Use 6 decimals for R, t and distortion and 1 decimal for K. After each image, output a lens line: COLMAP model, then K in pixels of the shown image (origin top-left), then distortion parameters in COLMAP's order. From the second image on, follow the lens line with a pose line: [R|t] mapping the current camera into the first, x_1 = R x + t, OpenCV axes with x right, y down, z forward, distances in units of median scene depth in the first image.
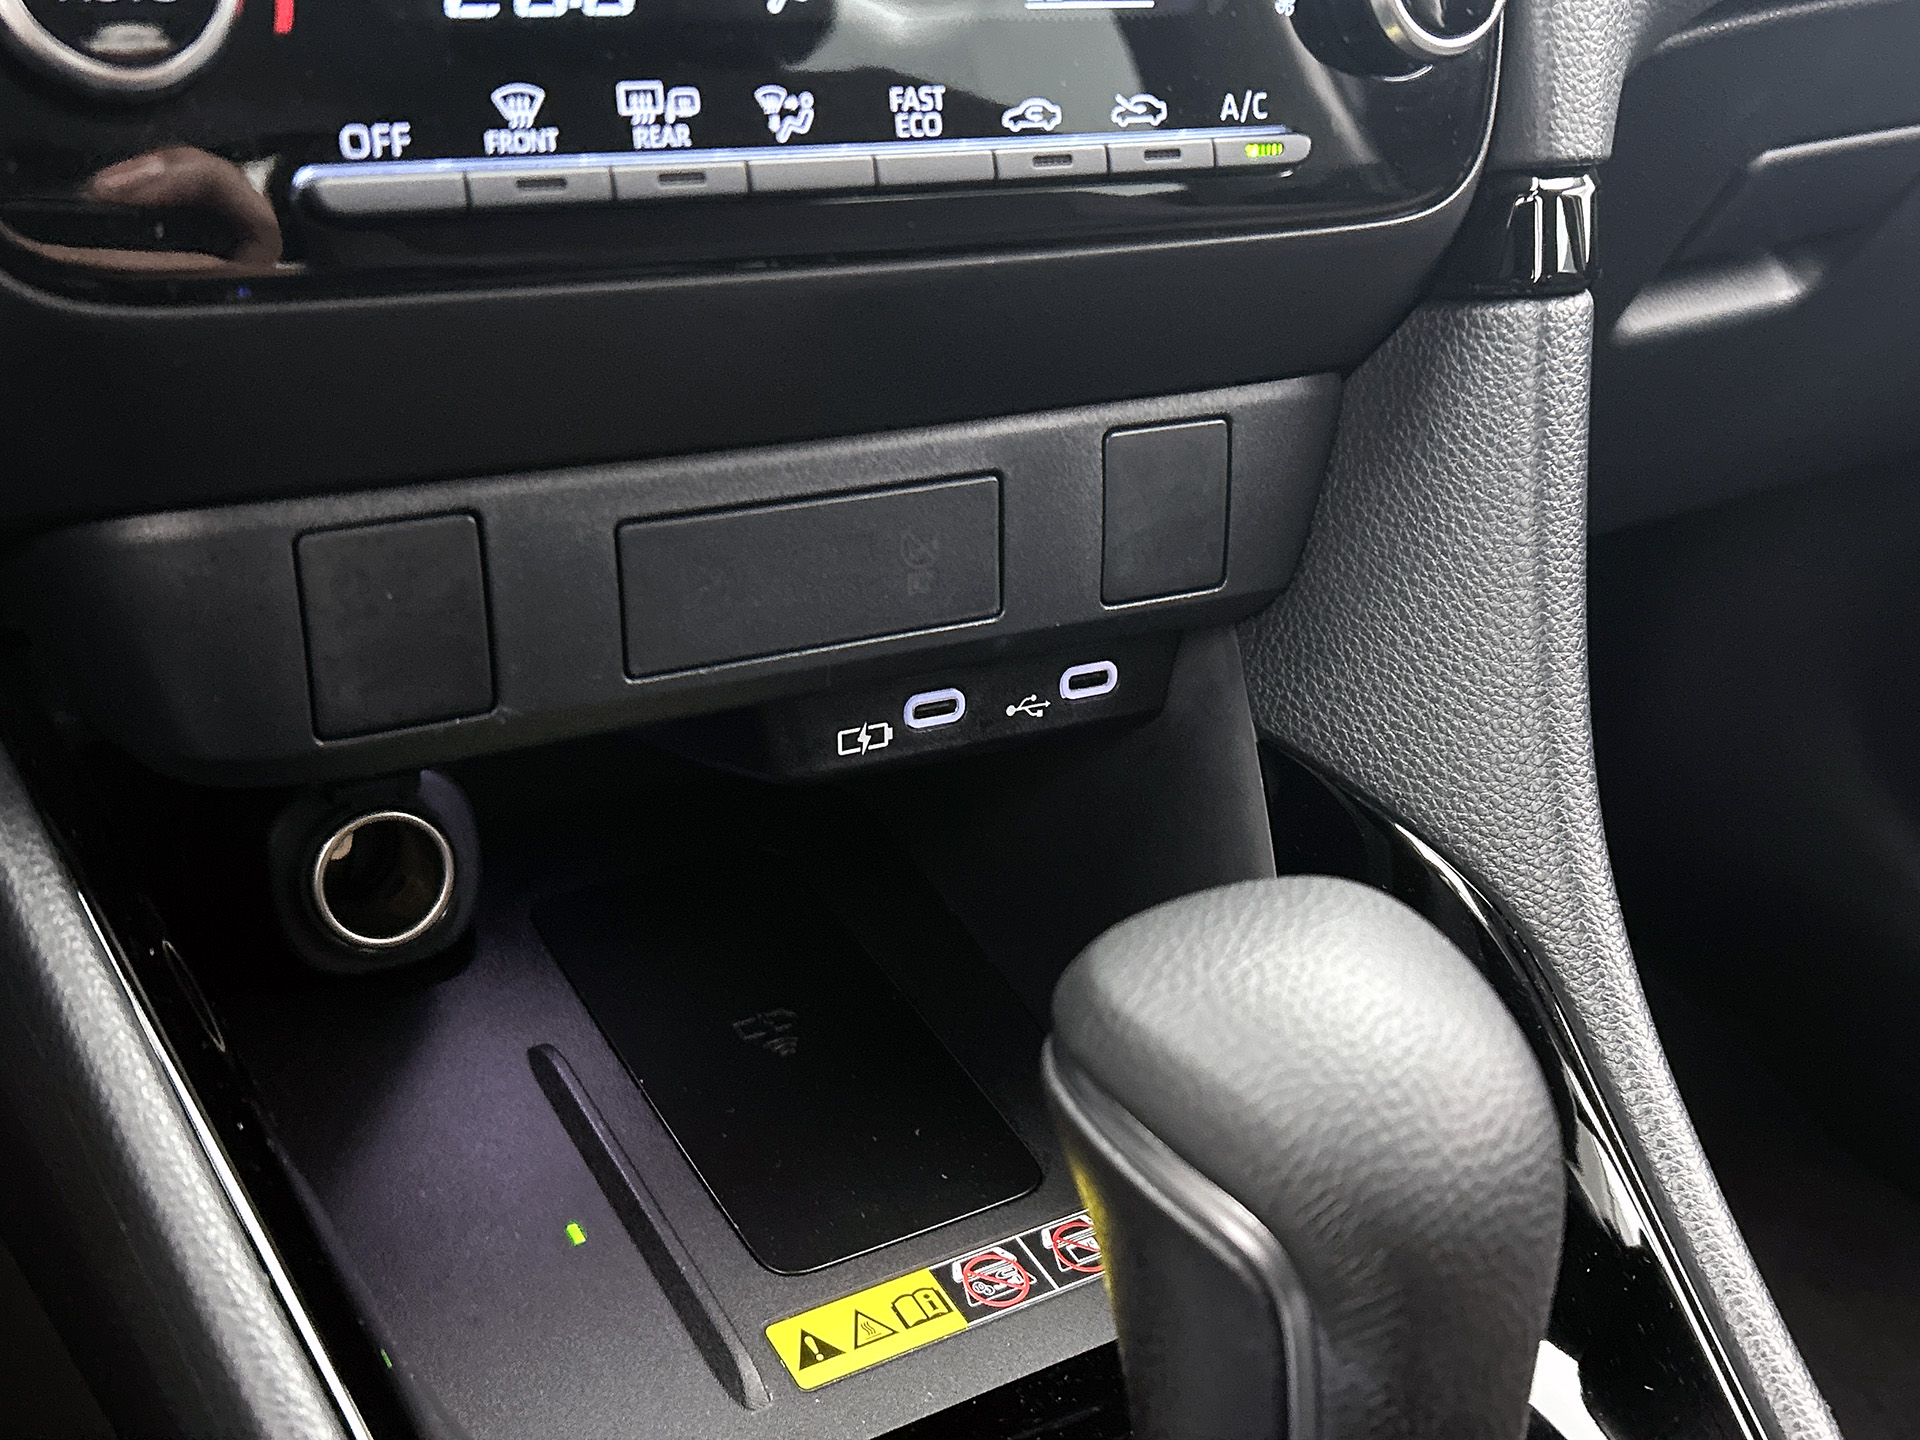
lens RADIAL K [[2112.1, 0, 966.3], [0, 2112.1, 723.7], [0, 0, 1]] dist [0.068812, 0.000000]
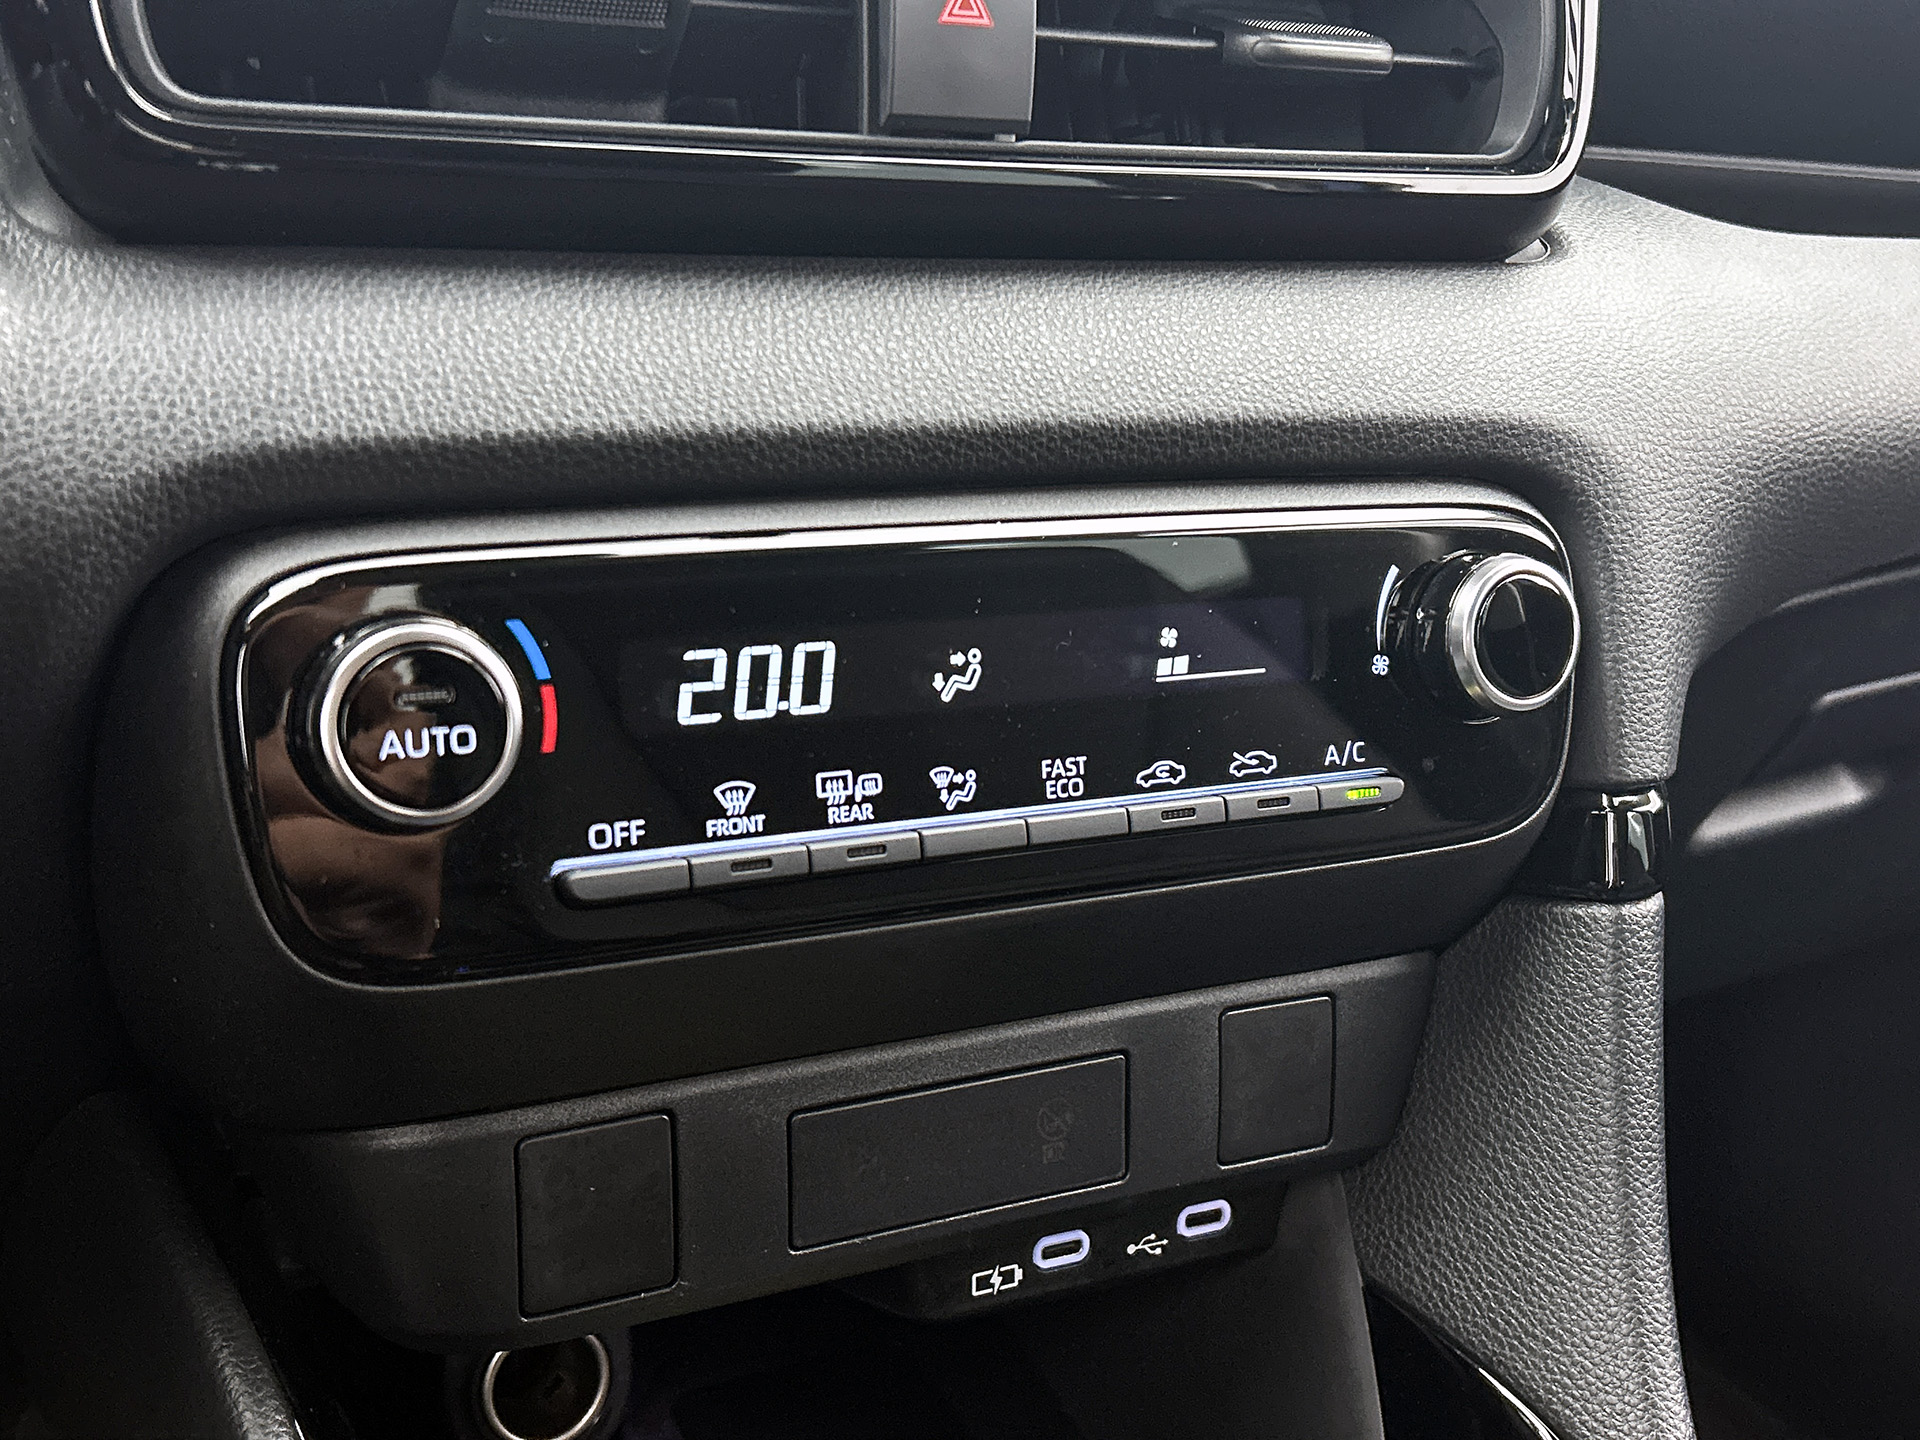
lens RADIAL K [[2112.1, 0, 978.1], [0, 2112.1, 715.9], [0, 0, 1]] dist [0.068812, 0.000000]
pose [[0.998799, 0.020168, -0.044658, -0.015834], [-0.026835, 0.987687, -0.154122, -0.116913], [0.041000, 0.155135, 0.987042, -0.129937]]
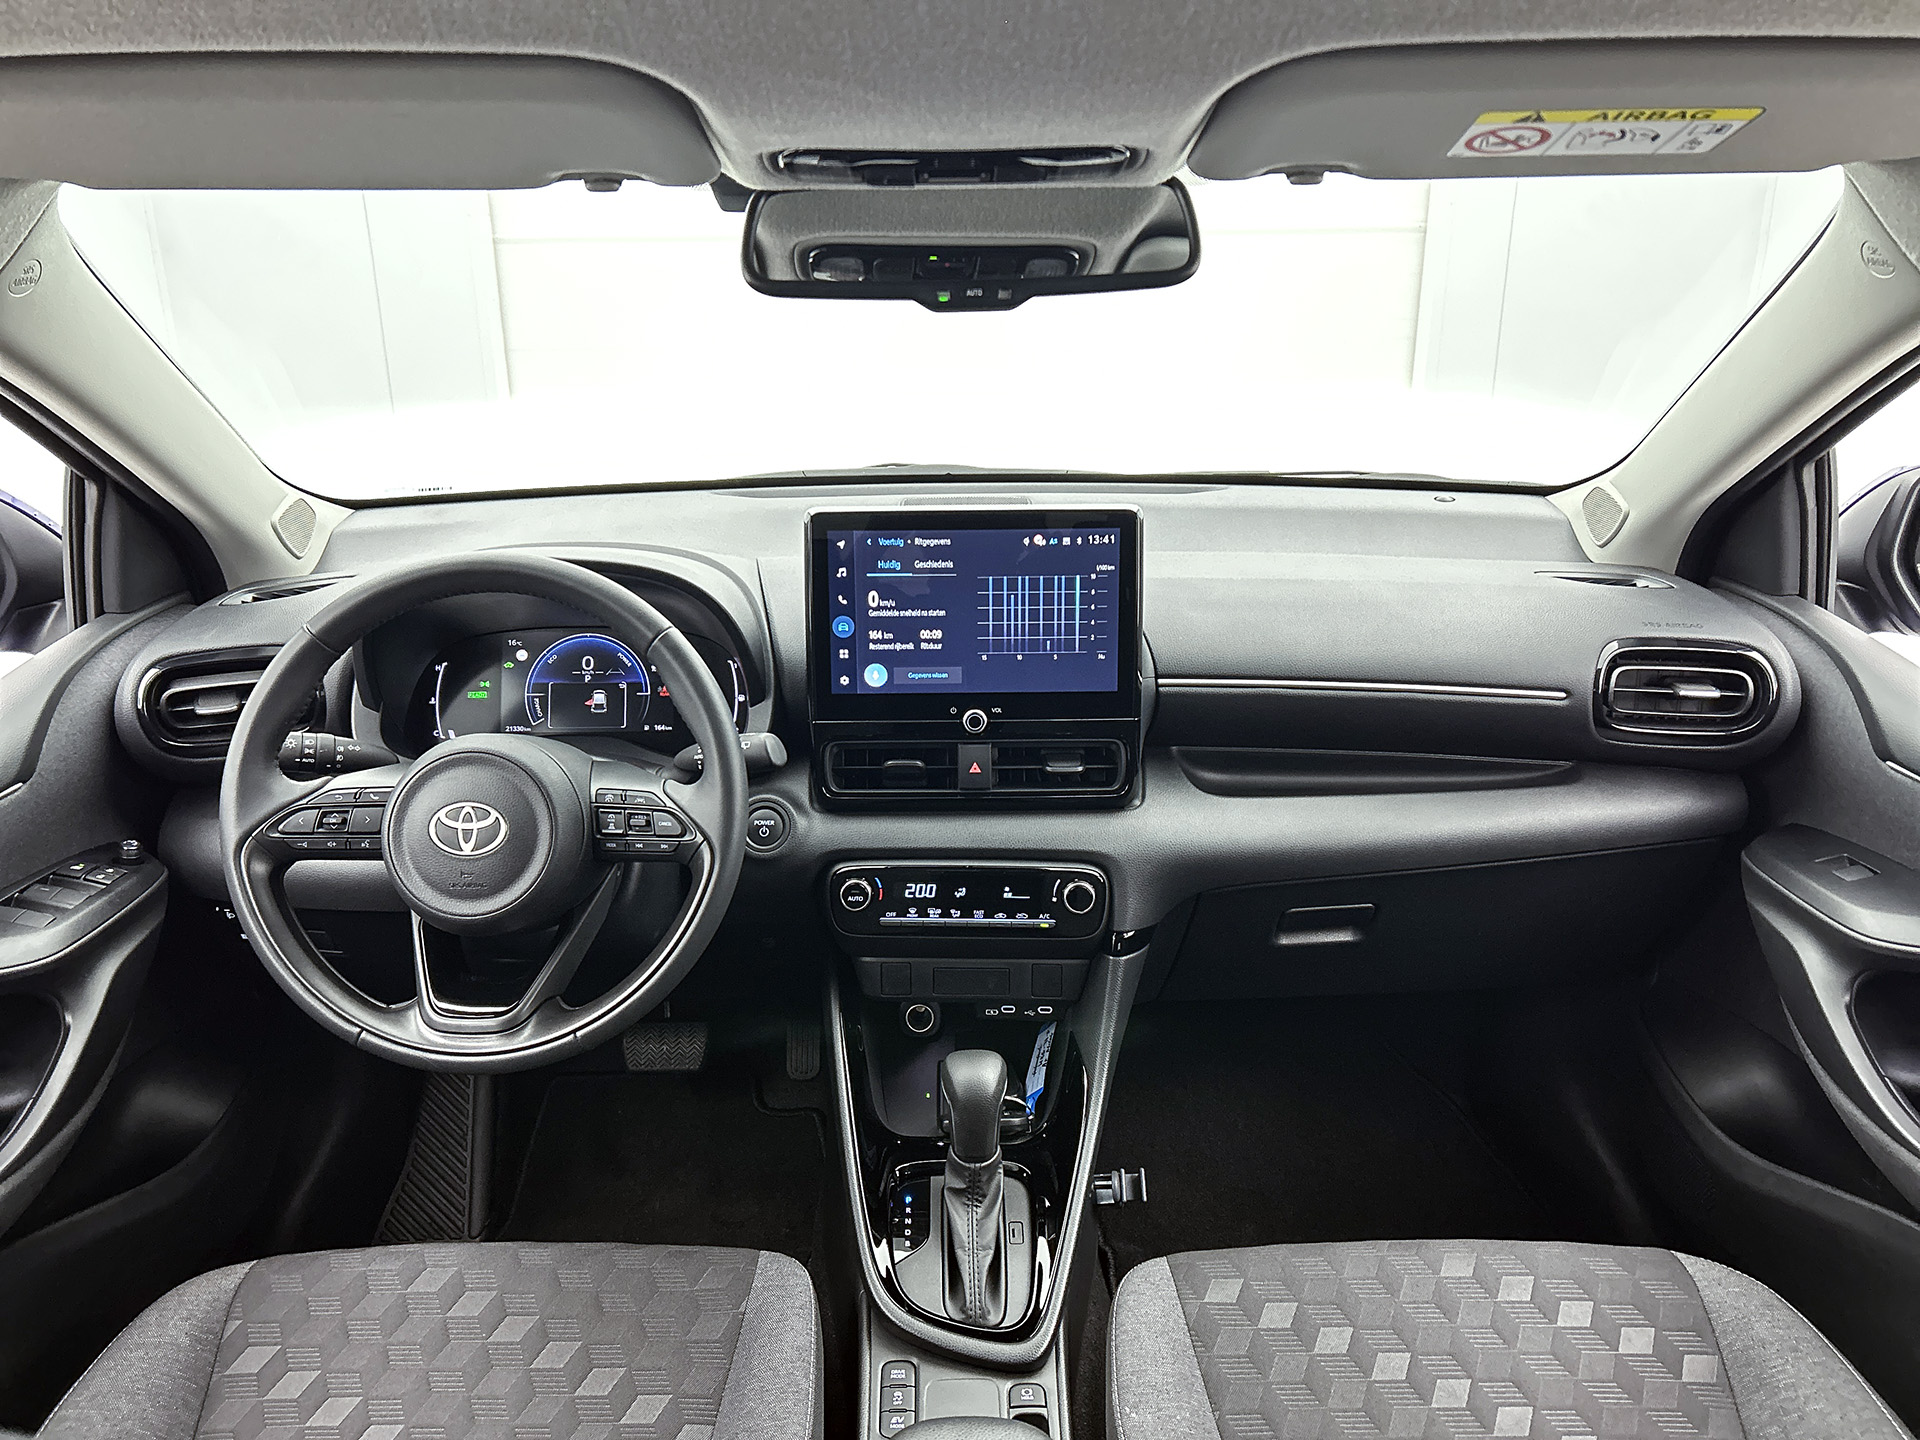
lens RADIAL K [[1473.0, 0, 962.0], [0, 1473.0, 726.8], [0, 0, 1]] dist [0.061721, -0.055142]
pose [[0.847429, 0.119424, -0.517303, 1.732666], [-0.180755, 0.981061, -0.069621, -0.427118], [0.499192, 0.152504, 0.852966, -2.295182]]
